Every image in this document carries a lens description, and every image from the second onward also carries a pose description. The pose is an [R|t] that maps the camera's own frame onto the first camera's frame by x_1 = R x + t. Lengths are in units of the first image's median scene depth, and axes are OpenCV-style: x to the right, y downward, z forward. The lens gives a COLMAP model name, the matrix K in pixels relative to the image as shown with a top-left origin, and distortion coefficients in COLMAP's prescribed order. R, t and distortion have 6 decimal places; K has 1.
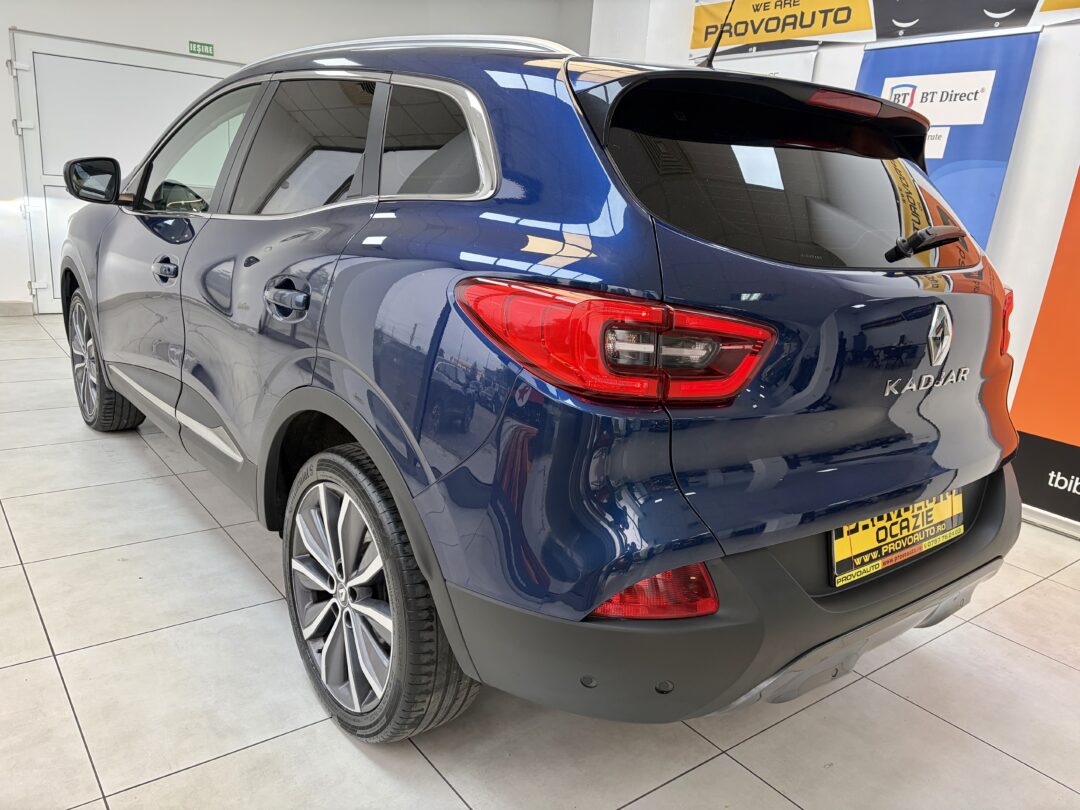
lens RADIAL K [[825.8, 0, 537.8], [0, 825.8, 403.2], [0, 0, 1]] dist [-0.016458, 0.000275]
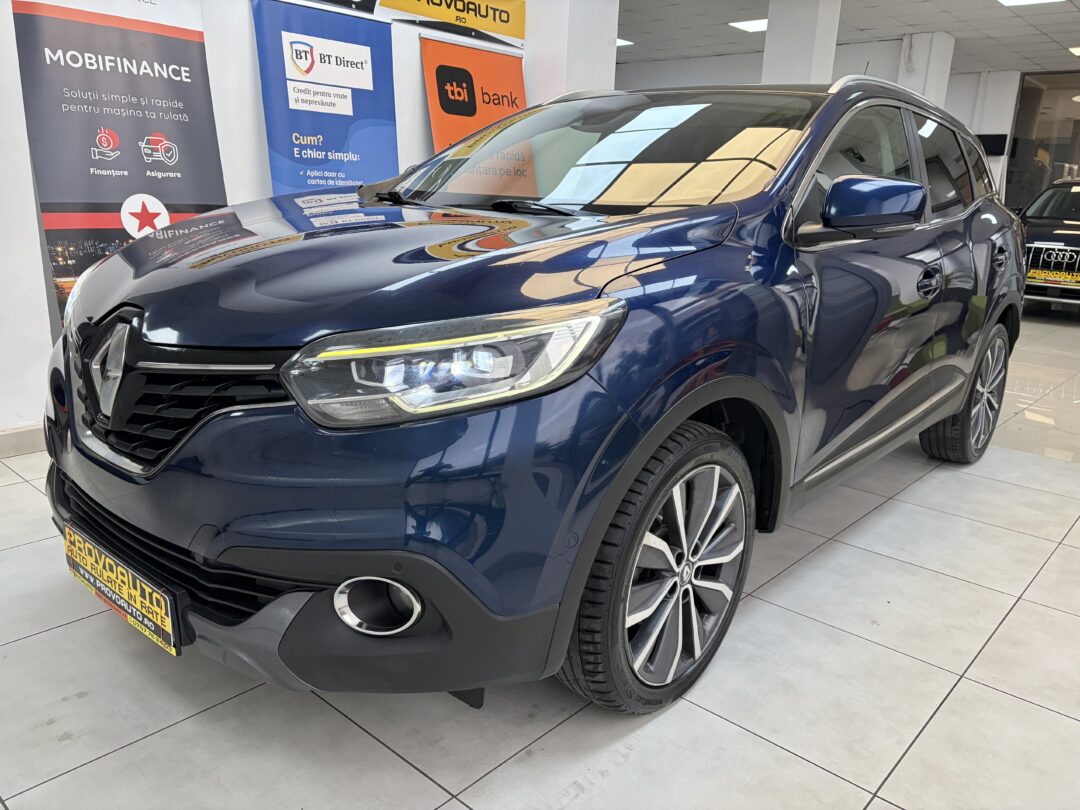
lens RADIAL K [[823.7, 0, 540.0], [0, 823.7, 405.0], [0, 0, 1]] dist [-0.005274, -0.010679]
pose [[-0.174499, -0.325170, 0.929416, -0.859479], [0.186728, 0.915842, 0.355480, -0.298855], [-0.966790, 0.235579, -0.099095, 0.995120]]
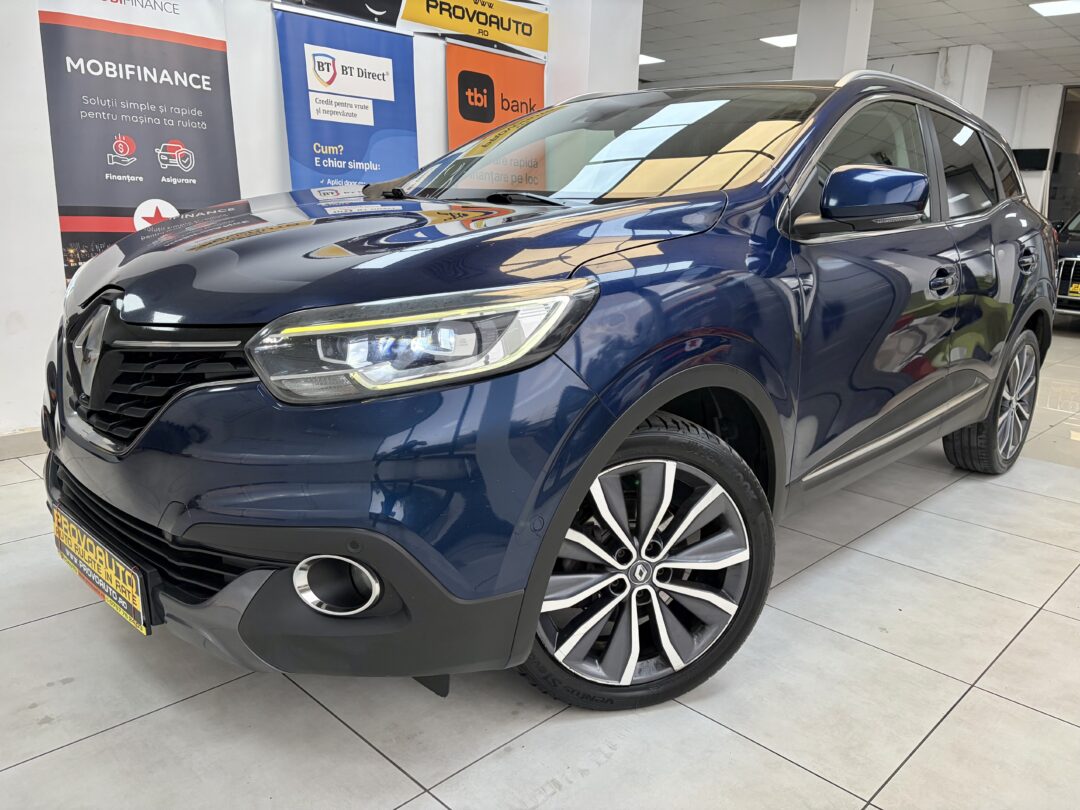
lens RADIAL K [[825.8, 0, 537.8], [0, 825.8, 403.2], [0, 0, 1]] dist [-0.016458, 0.000275]
pose [[-0.128086, -0.301244, 0.944905, -0.862509], [0.196755, 0.926097, 0.321919, -0.273546], [-0.972050, 0.227148, -0.059348, 0.969273]]
